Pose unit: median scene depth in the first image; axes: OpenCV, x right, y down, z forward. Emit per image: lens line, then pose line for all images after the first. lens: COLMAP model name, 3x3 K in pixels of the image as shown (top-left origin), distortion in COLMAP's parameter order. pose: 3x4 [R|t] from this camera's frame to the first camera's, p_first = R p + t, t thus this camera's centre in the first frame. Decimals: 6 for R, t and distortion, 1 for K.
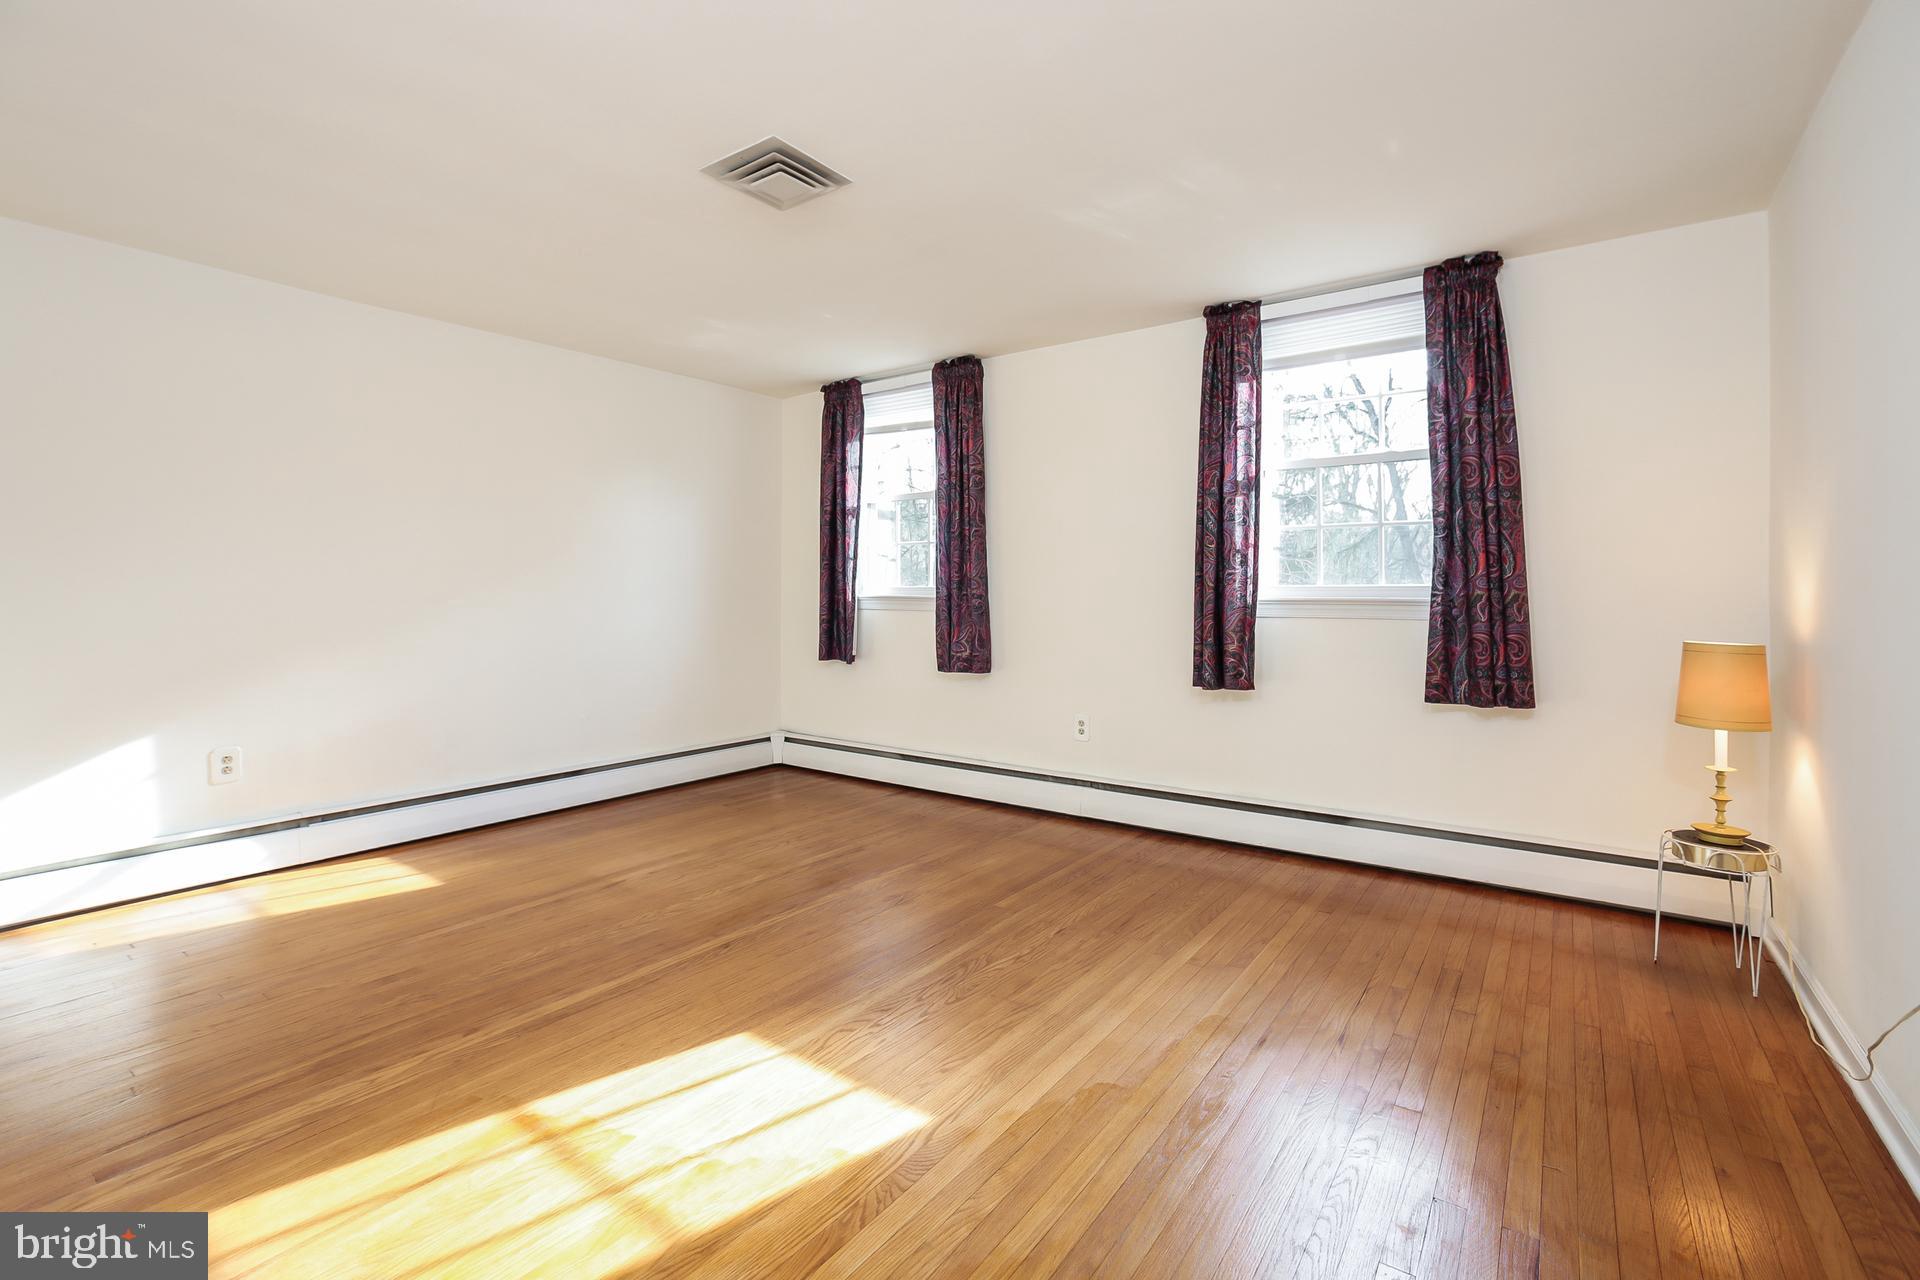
lens RADIAL K [[813.0, 0, 960.6], [0, 813.0, 592.6], [0, 0, 1]] dist [-0.104085, 0.040291]
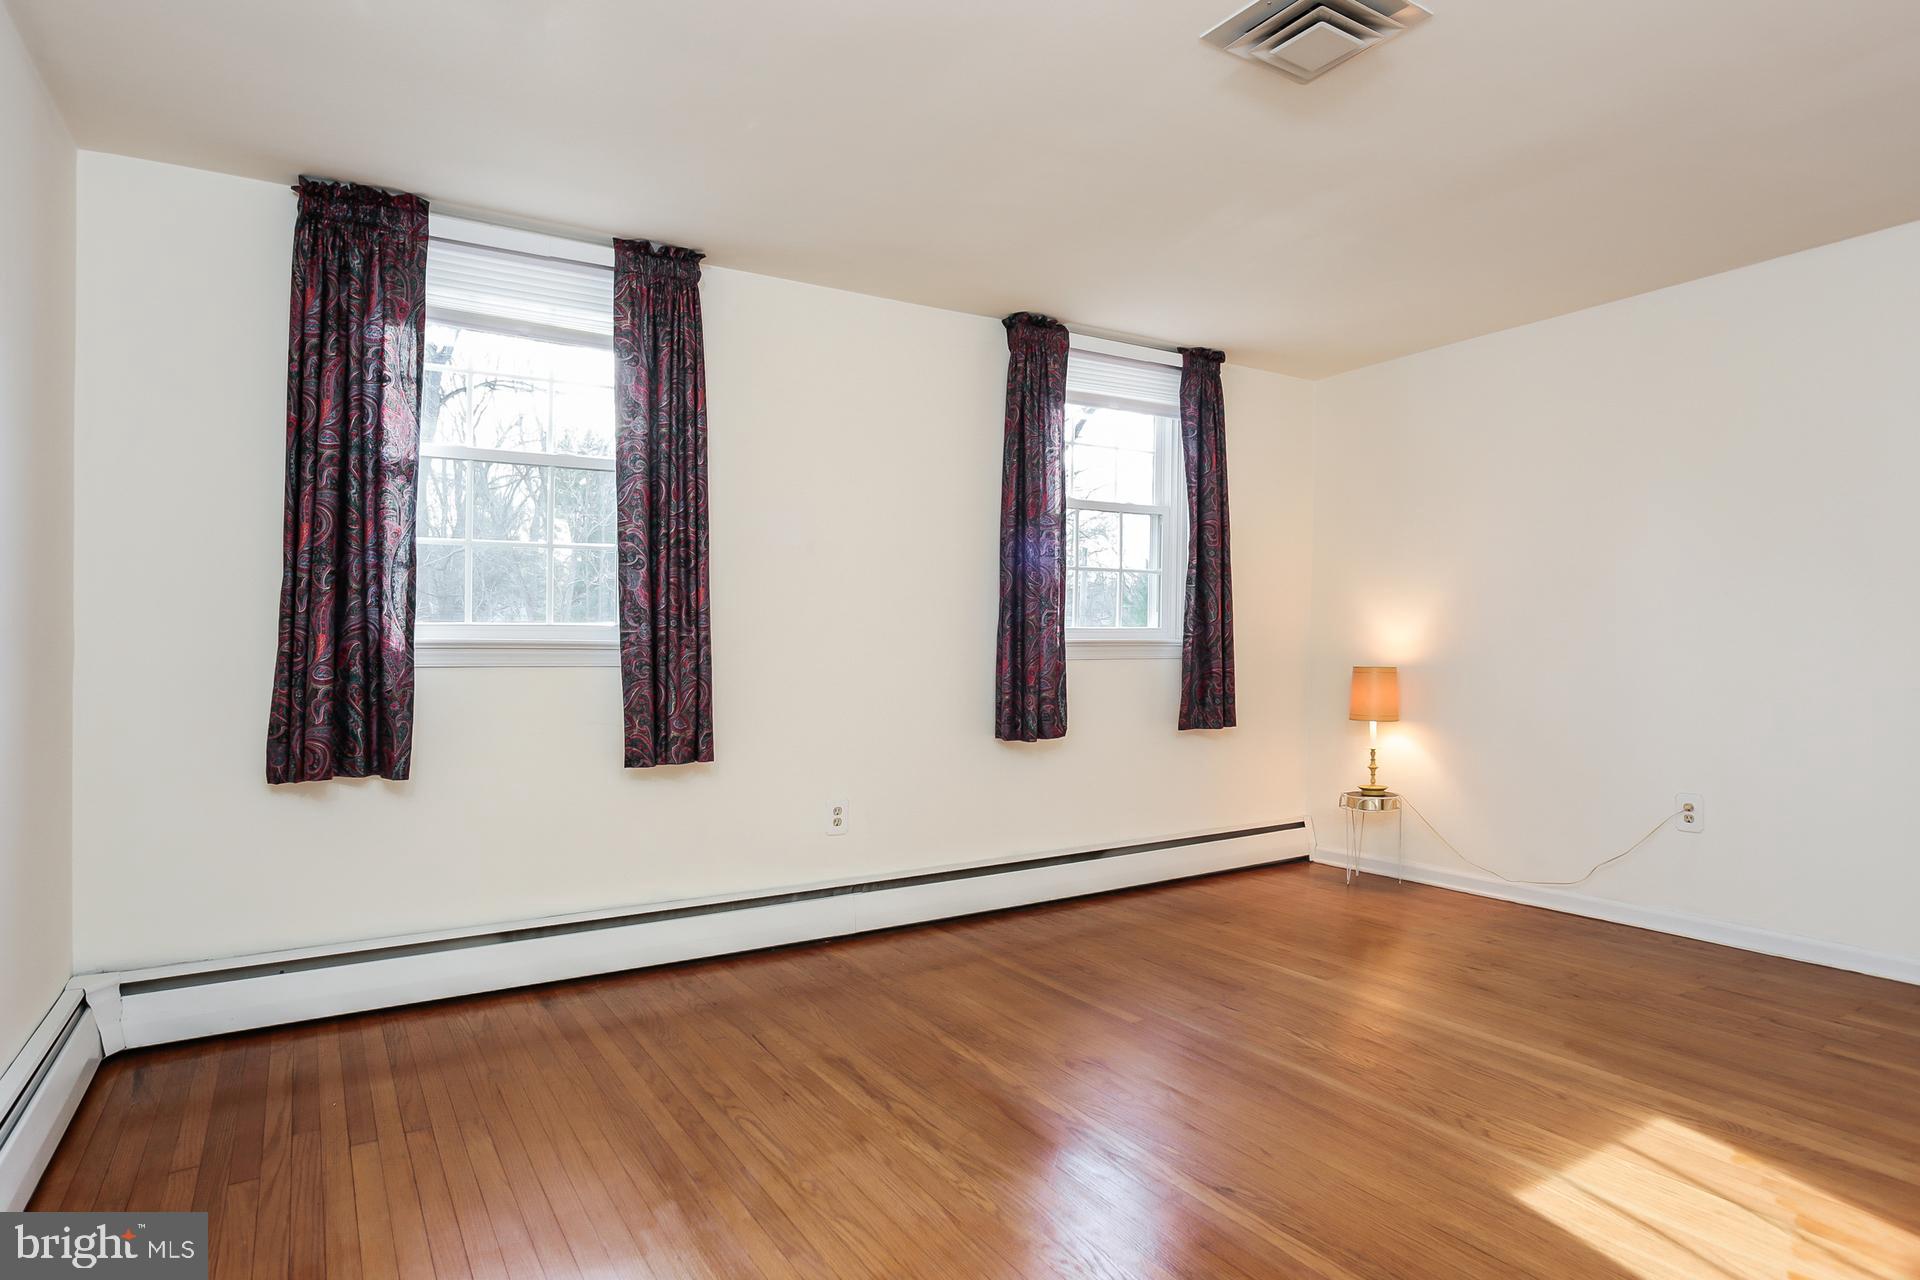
lens RADIAL K [[1061.3, 0, 960.0], [0, 1061.3, 640.0], [0, 0, 1]] dist [0.000399, 0.015325]
pose [[0.369388, -0.008974, 0.929232, -0.848510], [0.002378, 0.999959, 0.008712, -0.003241], [-0.929272, -0.001009, 0.369395, 0.644124]]
